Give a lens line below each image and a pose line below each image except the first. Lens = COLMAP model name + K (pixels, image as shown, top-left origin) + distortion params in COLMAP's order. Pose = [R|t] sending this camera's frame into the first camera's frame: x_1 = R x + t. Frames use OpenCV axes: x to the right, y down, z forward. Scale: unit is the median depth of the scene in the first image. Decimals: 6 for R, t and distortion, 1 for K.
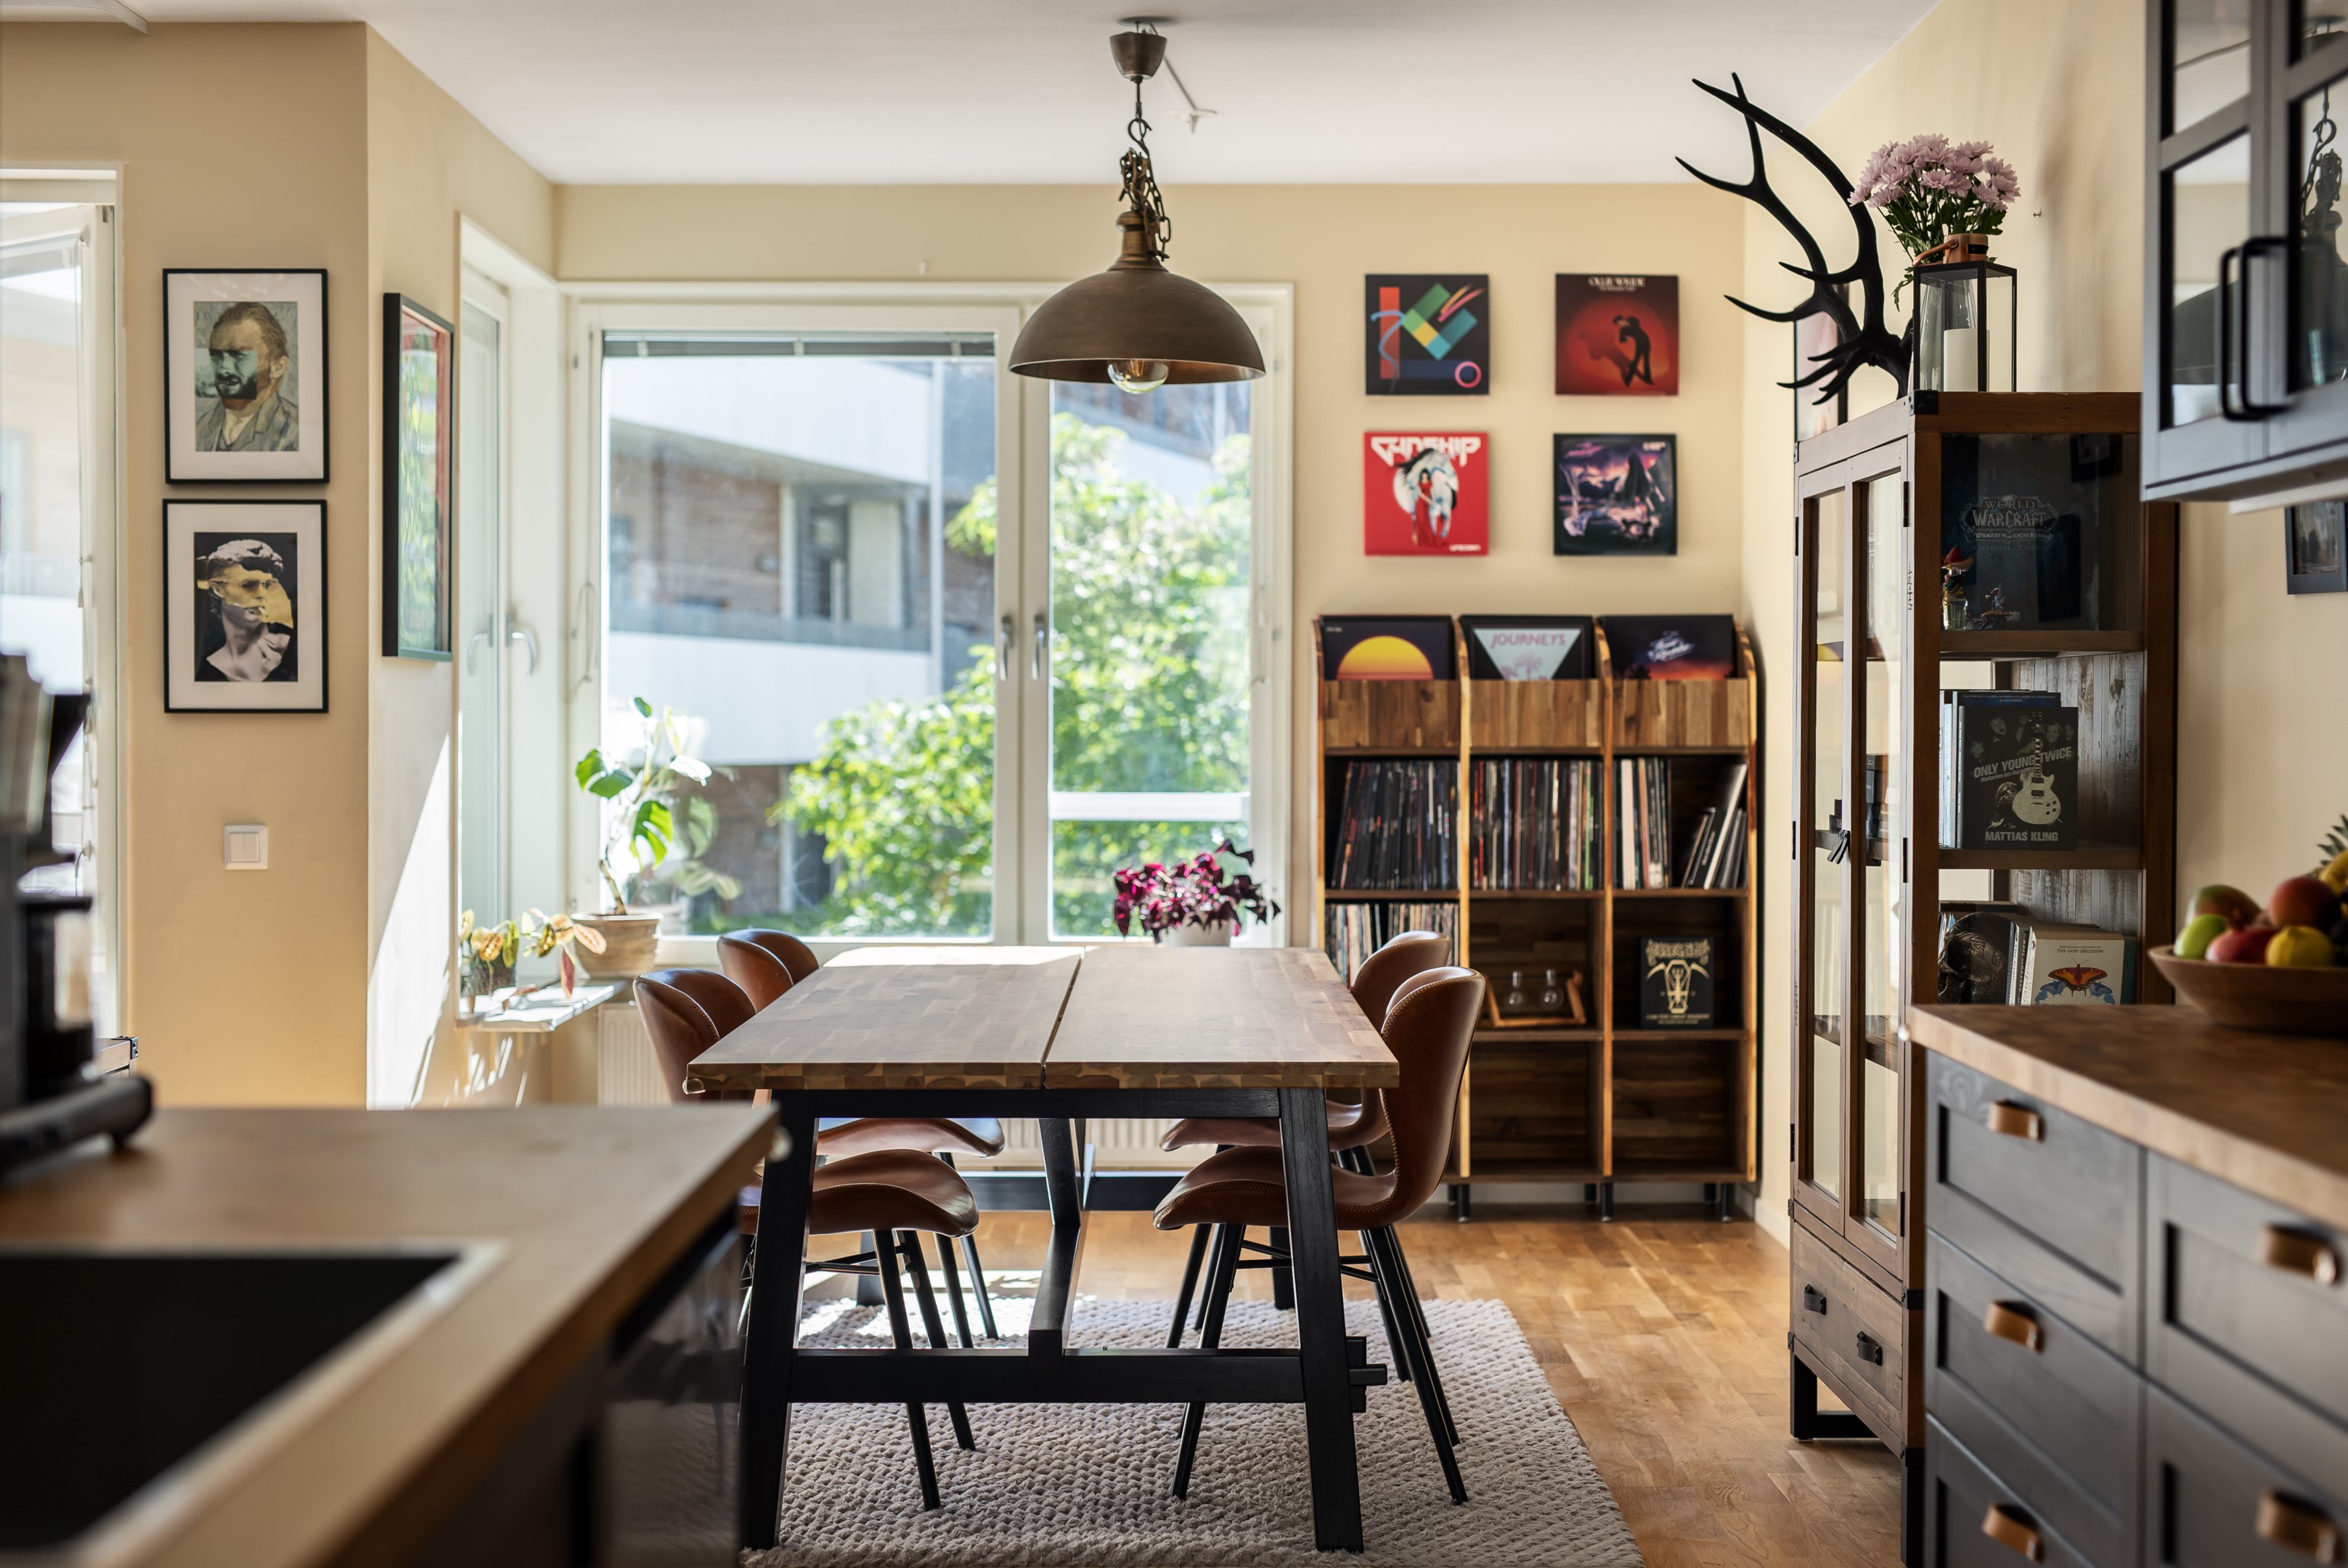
lens RADIAL K [[3332.8, 0, 1174.0], [0, 3332.8, 784.0], [0, 0, 1]] dist [-0.004067, -0.003878]
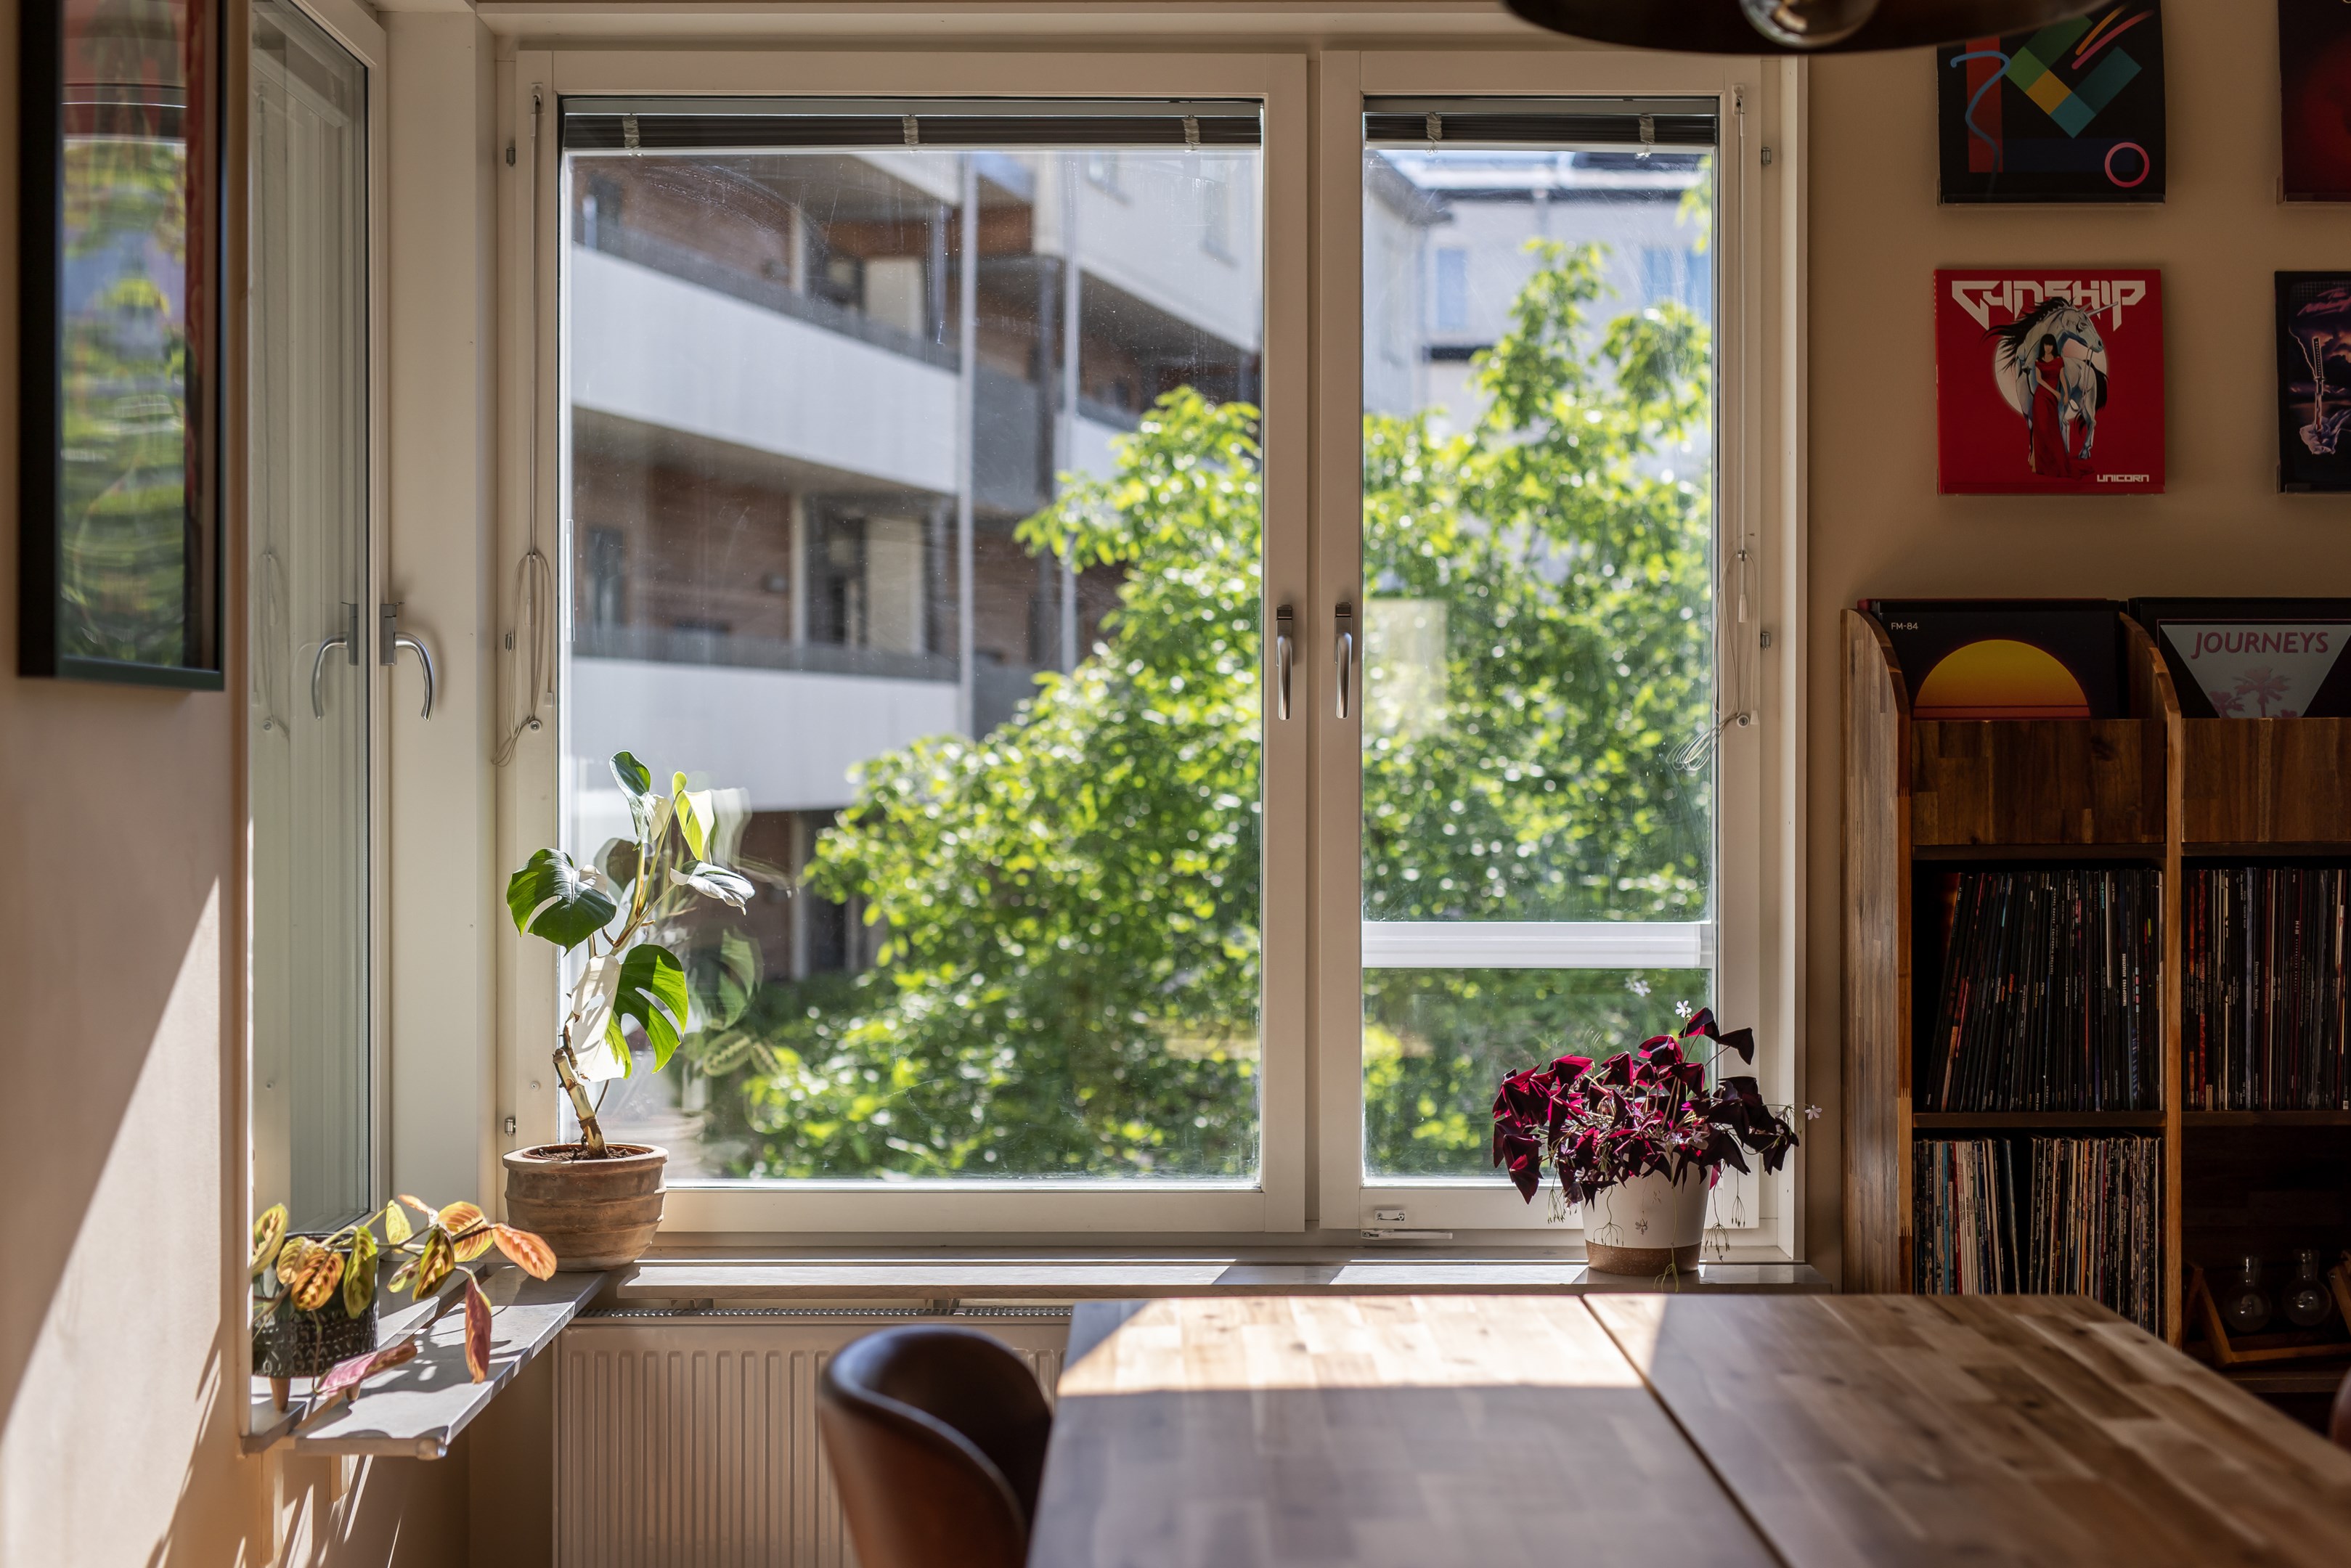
lens RADIAL K [[3337.0, 0, 1175.5], [0, 3337.0, 784.0], [0, 0, 1]] dist [-0.004067, -0.003878]
pose [[0.999992, -0.003720, 0.001336, -0.071852], [0.003732, 0.999953, -0.008916, -0.016219], [-0.001303, 0.008921, 0.999959, 0.457675]]
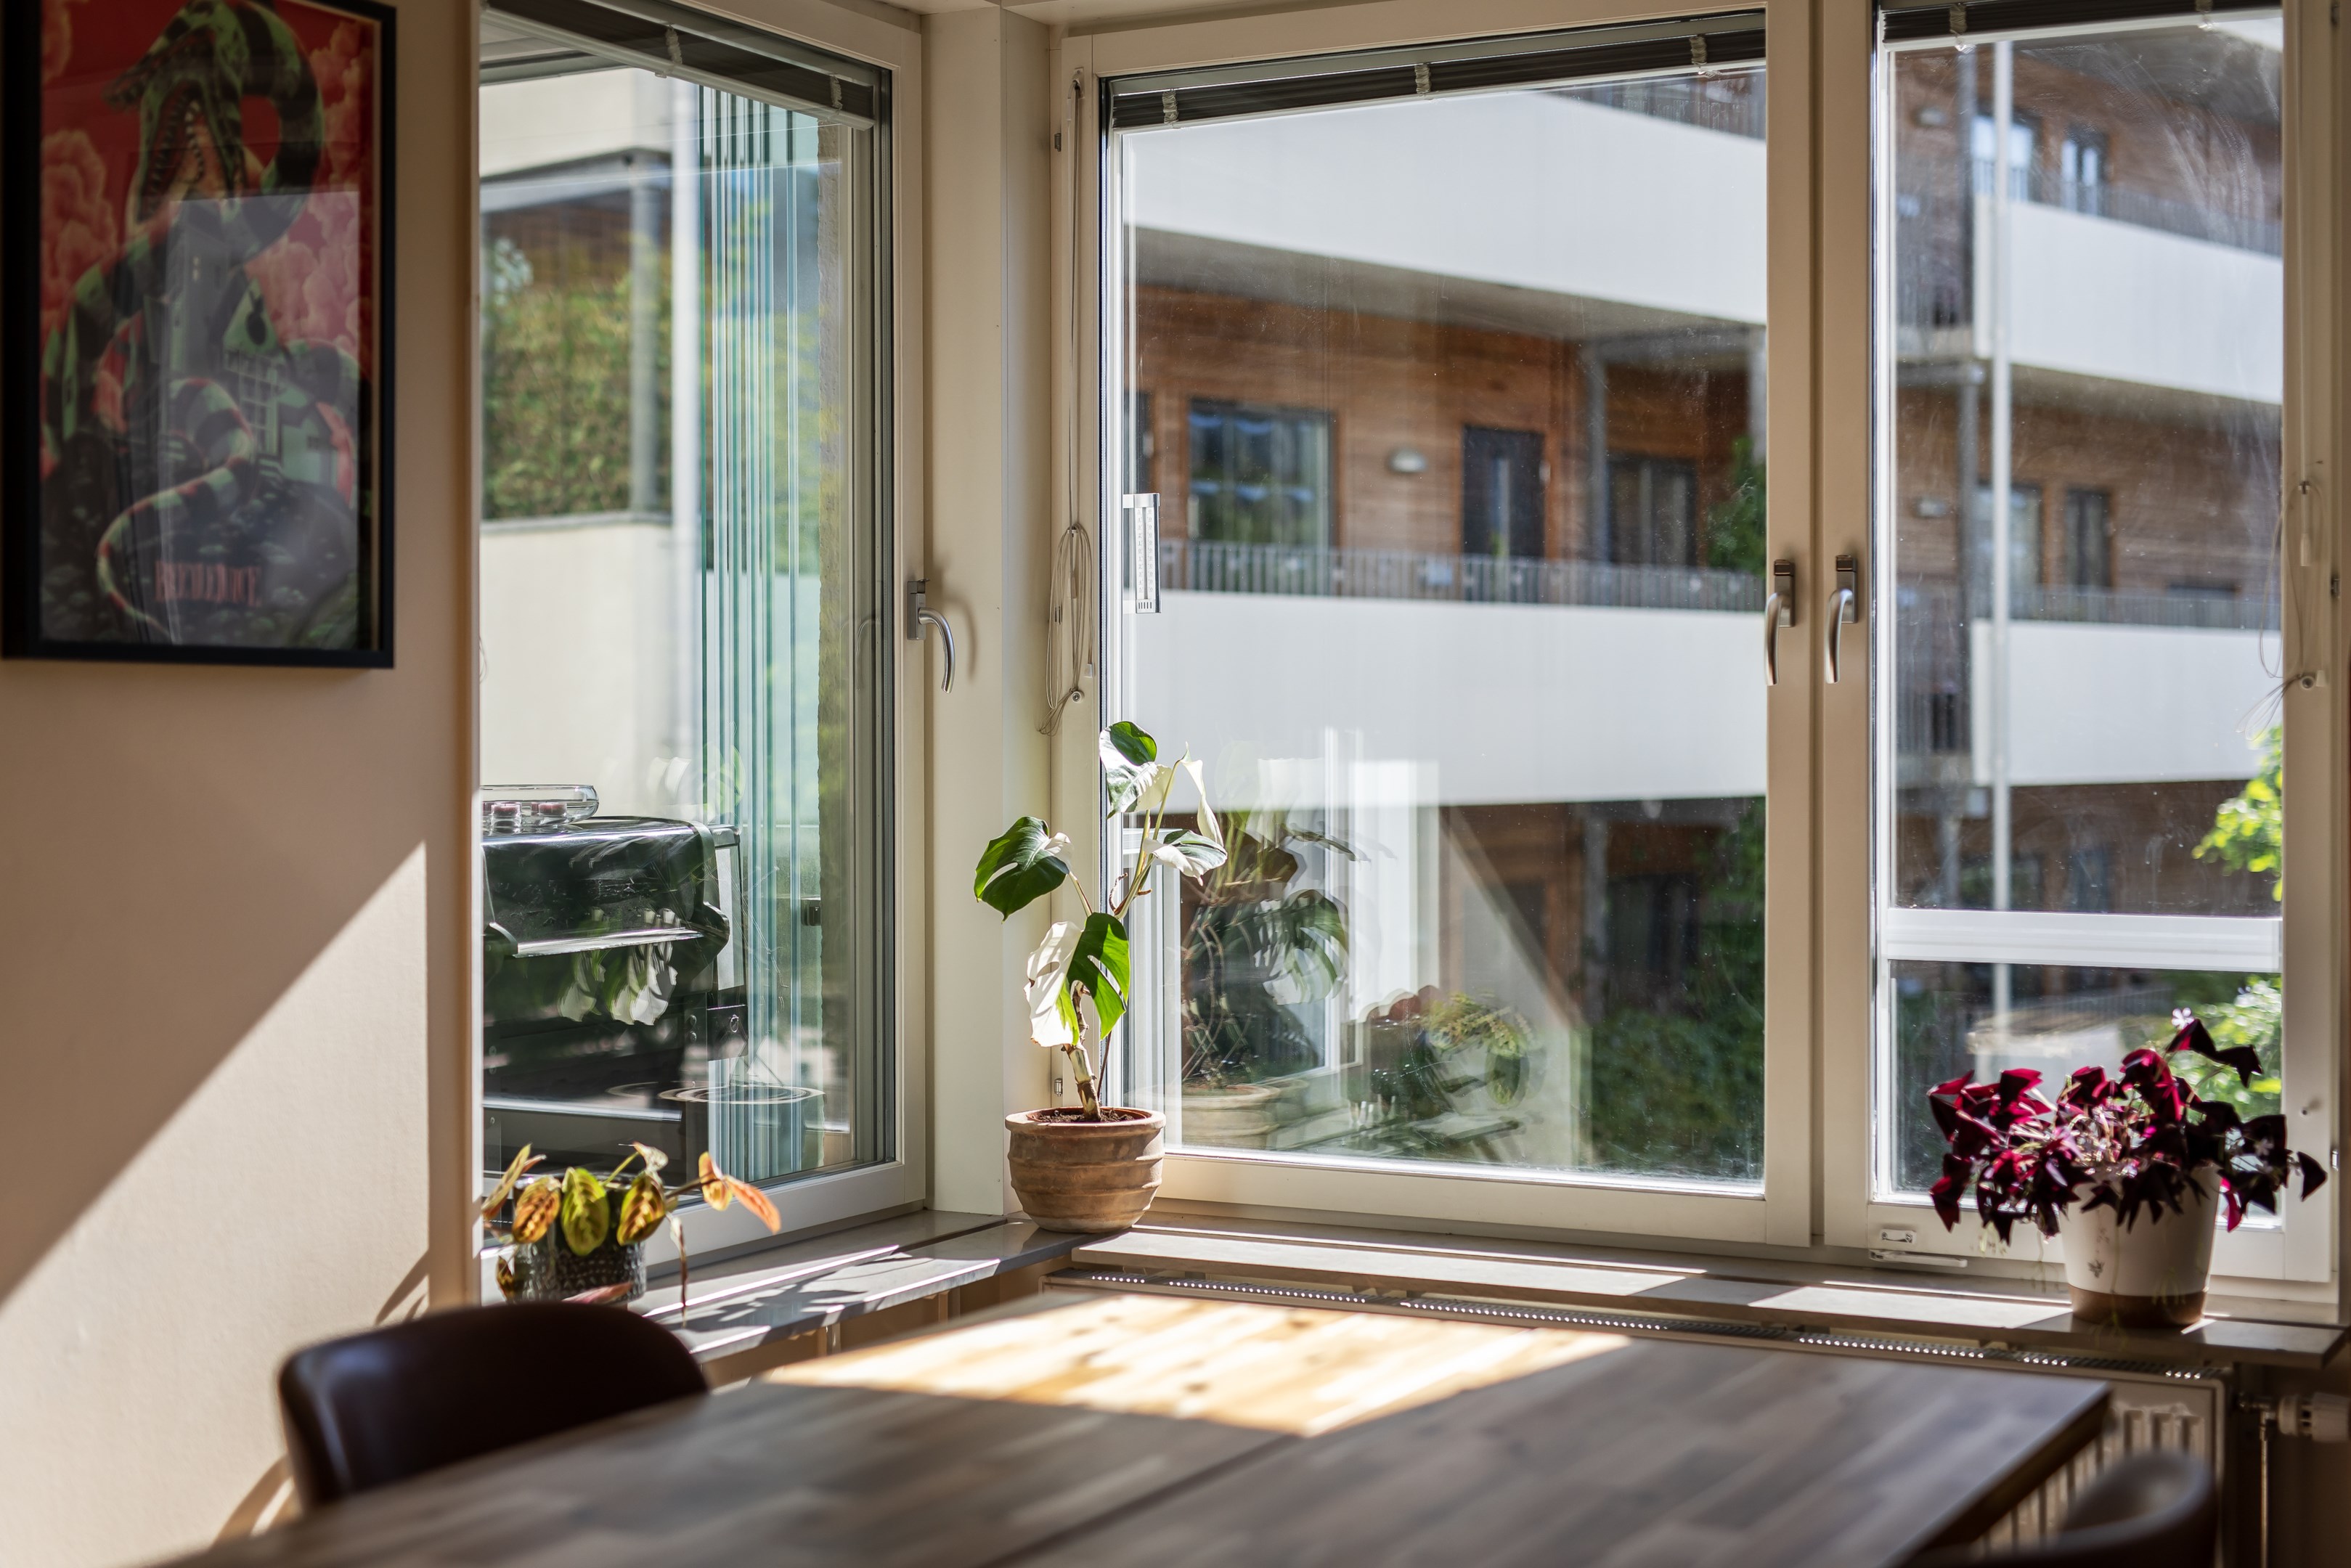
lens RADIAL K [[3306.0, 0, 1175.7], [0, 3306.0, 749.4], [0, 0, 1]] dist [-0.005467, 0.018585]
pose [[0.876981, -0.002058, -0.480521, 0.115003], [-0.003057, 0.999947, -0.009864, -0.016765], [0.480516, 0.010119, 0.876928, 0.530571]]
